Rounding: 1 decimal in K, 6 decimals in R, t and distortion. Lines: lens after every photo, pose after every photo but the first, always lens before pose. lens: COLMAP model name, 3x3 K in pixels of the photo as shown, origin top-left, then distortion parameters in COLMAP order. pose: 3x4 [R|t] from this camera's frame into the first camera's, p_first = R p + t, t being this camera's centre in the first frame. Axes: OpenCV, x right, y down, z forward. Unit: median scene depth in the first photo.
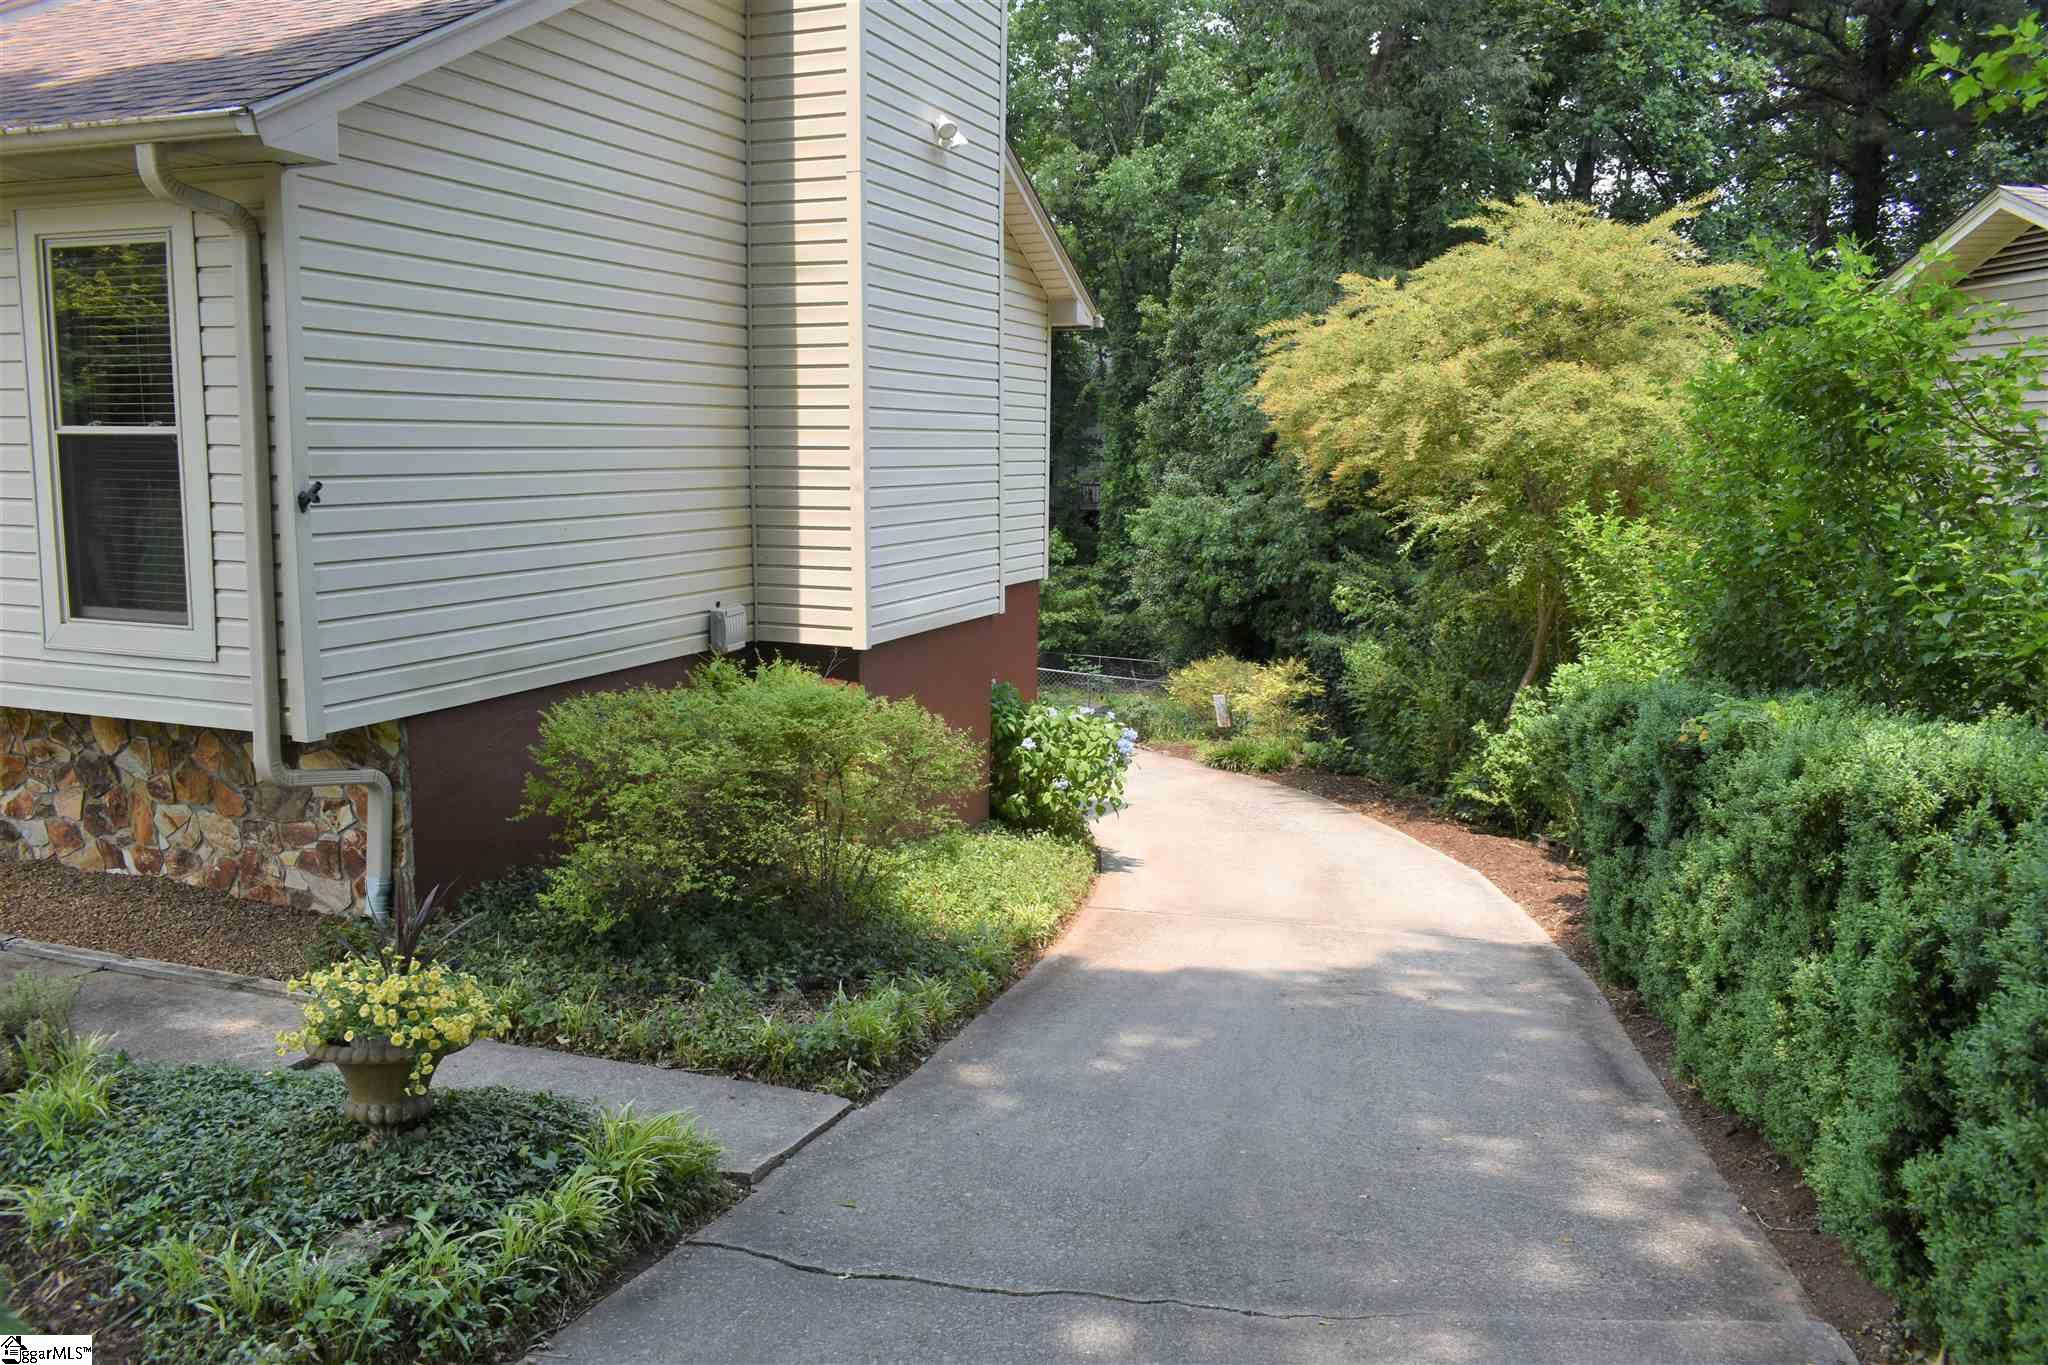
lens RADIAL K [[1568.3, 0, 1024.0], [0, 1568.3, 682.5], [0, 0, 1]] dist [-0.023504, 0.016791]
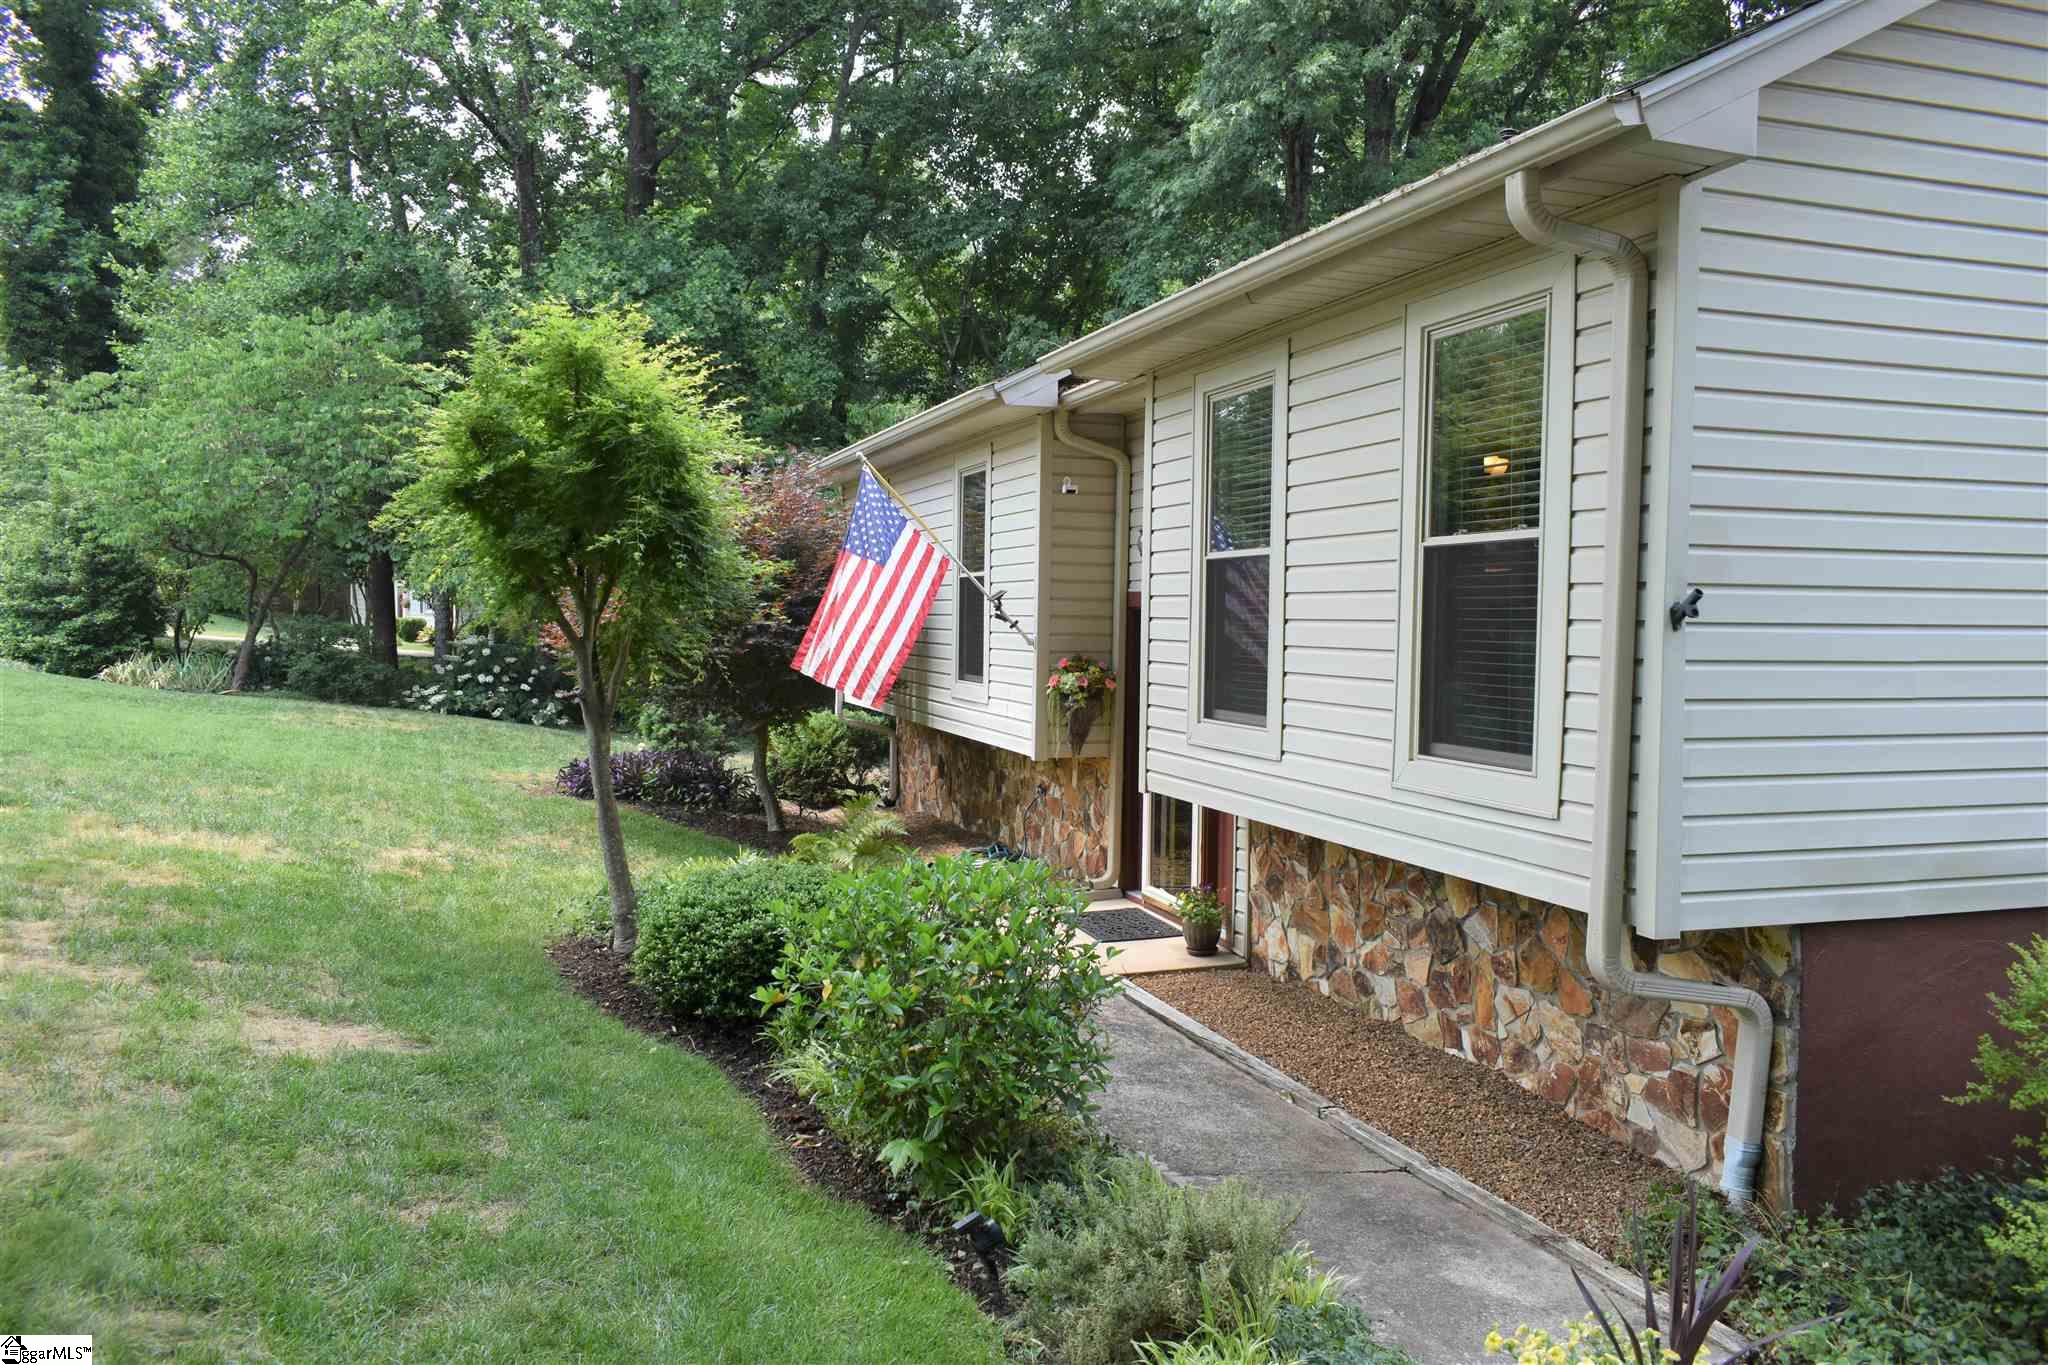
lens RADIAL K [[1568.3, 0, 1024.0], [0, 1568.3, 682.5], [0, 0, 1]] dist [-0.023504, 0.016791]
pose [[0.634648, 0.027392, -0.772315, -0.072269], [-0.119223, 0.990878, -0.062827, -0.000111], [0.763549, 0.131951, 0.632125, 0.260970]]
